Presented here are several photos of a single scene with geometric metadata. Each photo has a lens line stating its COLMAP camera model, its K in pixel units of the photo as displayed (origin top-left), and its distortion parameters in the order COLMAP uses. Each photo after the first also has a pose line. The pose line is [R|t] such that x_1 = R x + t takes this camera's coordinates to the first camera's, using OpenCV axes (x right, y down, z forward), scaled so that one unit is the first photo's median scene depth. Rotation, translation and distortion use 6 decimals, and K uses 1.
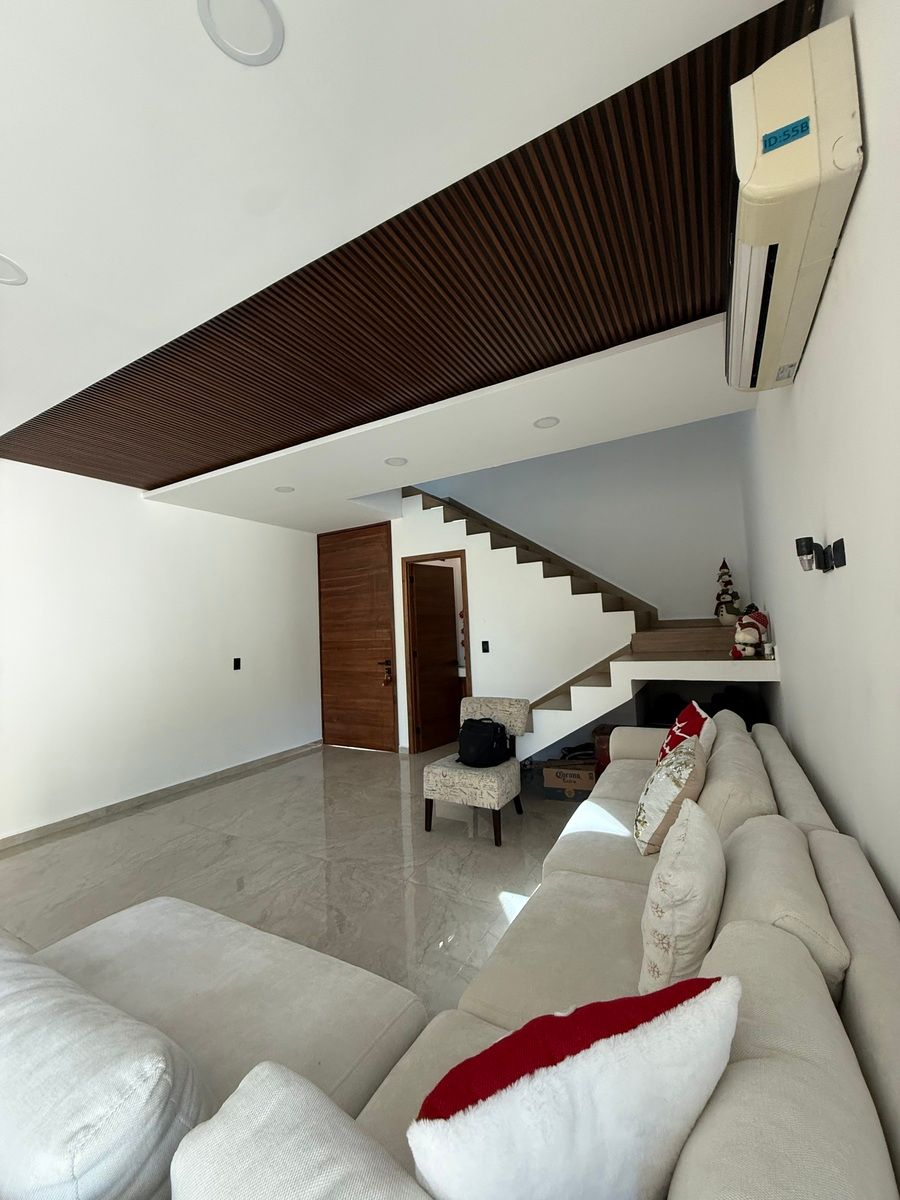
lens RADIAL K [[478.1, 0, 451.2], [0, 478.1, 597.6], [0, 0, 1]] dist [-0.000015, -0.000065]
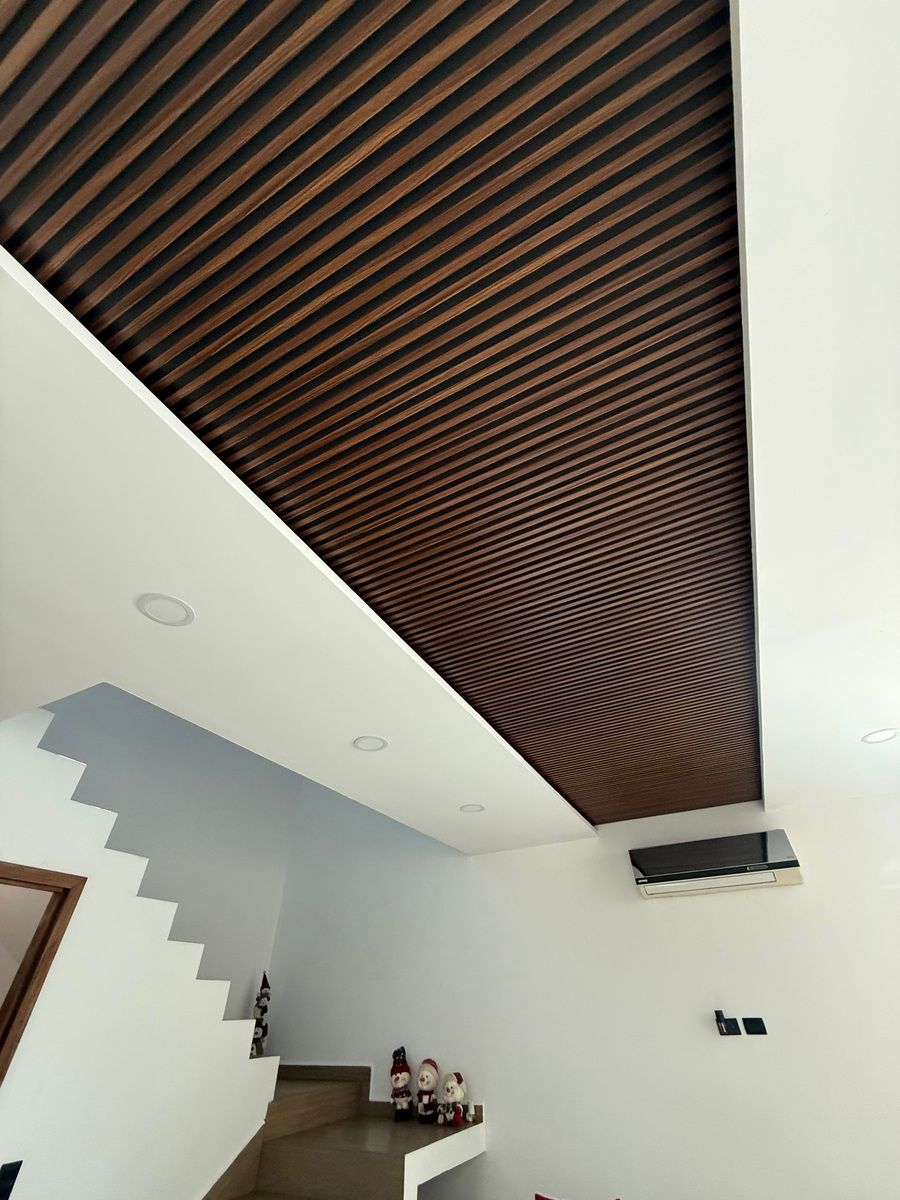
lens RADIAL K [[478.1, 0, 451.2], [0, 478.1, 597.6], [0, 0, 1]] dist [-0.000015, -0.000065]
pose [[-0.028982, 0.685583, 0.727417, -0.560093], [-0.035388, 0.726563, -0.686188, 0.009452], [-0.998953, -0.045629, 0.003204, 0.686576]]
